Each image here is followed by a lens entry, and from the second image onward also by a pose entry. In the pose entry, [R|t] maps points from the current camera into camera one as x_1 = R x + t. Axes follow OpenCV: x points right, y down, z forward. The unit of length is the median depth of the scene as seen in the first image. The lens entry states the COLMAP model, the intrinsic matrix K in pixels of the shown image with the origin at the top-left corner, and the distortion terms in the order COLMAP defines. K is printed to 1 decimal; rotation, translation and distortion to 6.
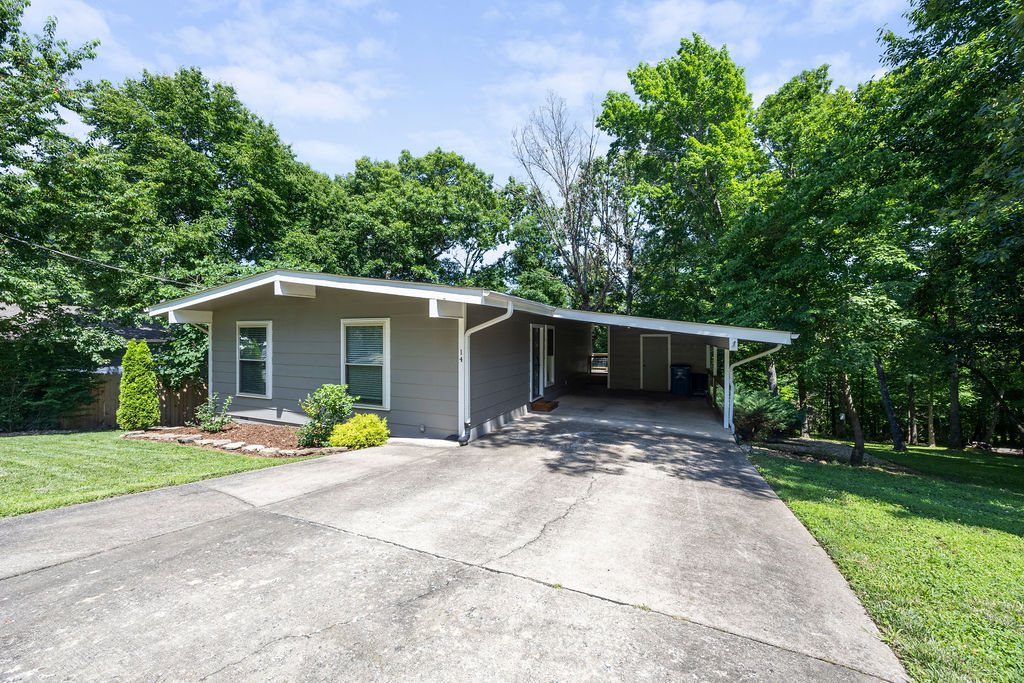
lens RADIAL K [[401.6, 0, 511.2], [0, 401.6, 330.0], [0, 0, 1]] dist [0.002187, 0.000073]
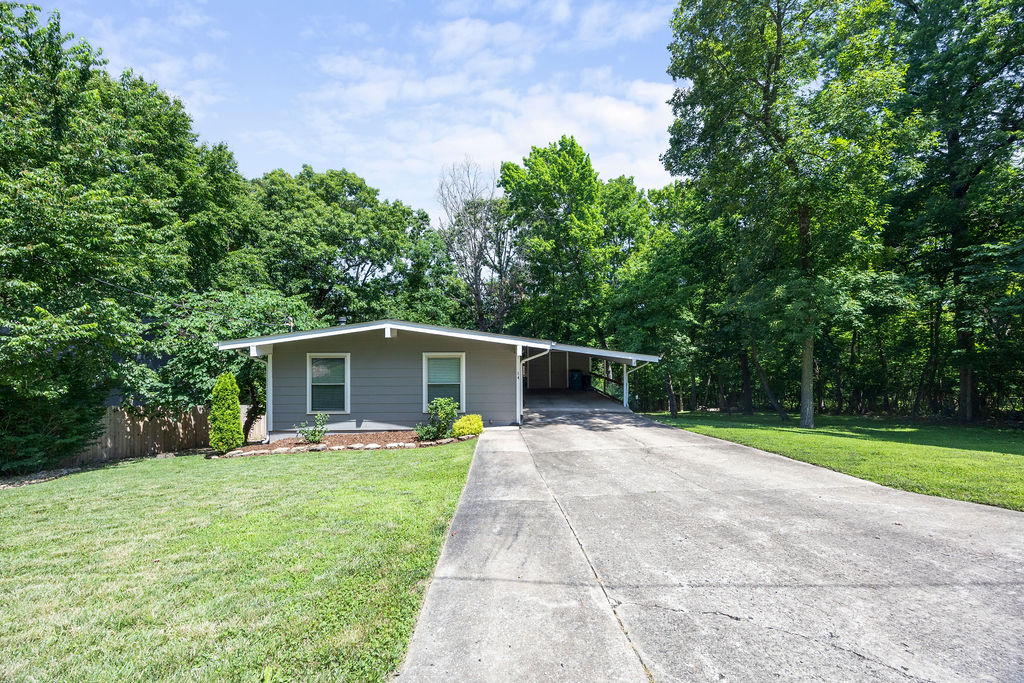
lens RADIAL K [[413.4, 0, 507.1], [0, 413.4, 342.6], [0, 0, 1]] dist [0.011286, 0.000072]
pose [[0.891981, -0.010120, 0.451961, -0.482076], [-0.004306, 0.999514, 0.030879, -0.065030], [-0.452053, -0.029490, 0.891503, -0.267419]]
